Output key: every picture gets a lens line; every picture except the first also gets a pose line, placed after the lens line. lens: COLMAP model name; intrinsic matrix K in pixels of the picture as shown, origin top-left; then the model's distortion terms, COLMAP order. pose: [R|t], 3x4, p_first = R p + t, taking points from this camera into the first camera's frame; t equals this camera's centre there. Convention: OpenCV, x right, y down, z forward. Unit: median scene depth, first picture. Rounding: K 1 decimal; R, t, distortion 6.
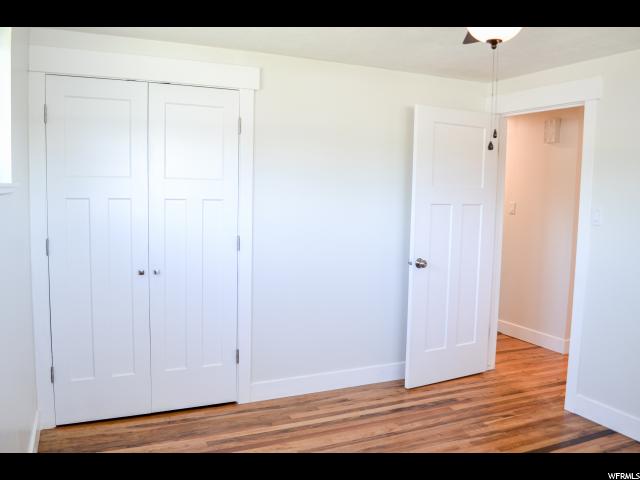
lens RADIAL K [[527.7, 0, 320.0], [0, 527.7, 240.0], [0, 0, 1]] dist [-0.079632, -0.003711]
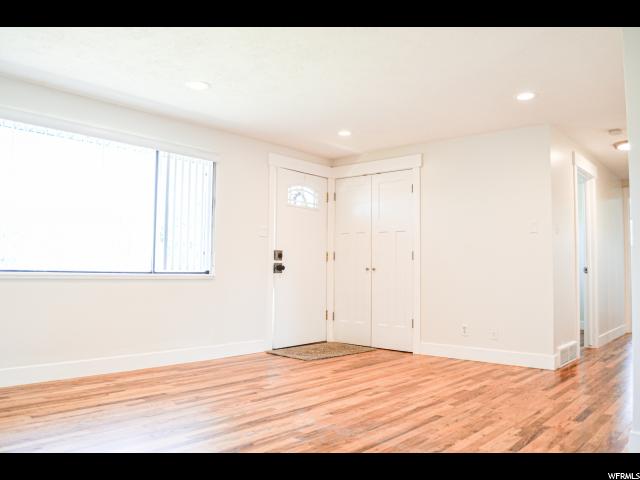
lens RADIAL K [[527.7, 0, 320.0], [0, 527.7, 240.0], [0, 0, 1]] dist [-0.079632, -0.003711]
pose [[0.410135, -0.066006, -0.909633, 1.303727], [-0.092287, 0.989255, -0.113394, 0.182121], [0.907344, 0.130454, 0.399636, 0.028753]]
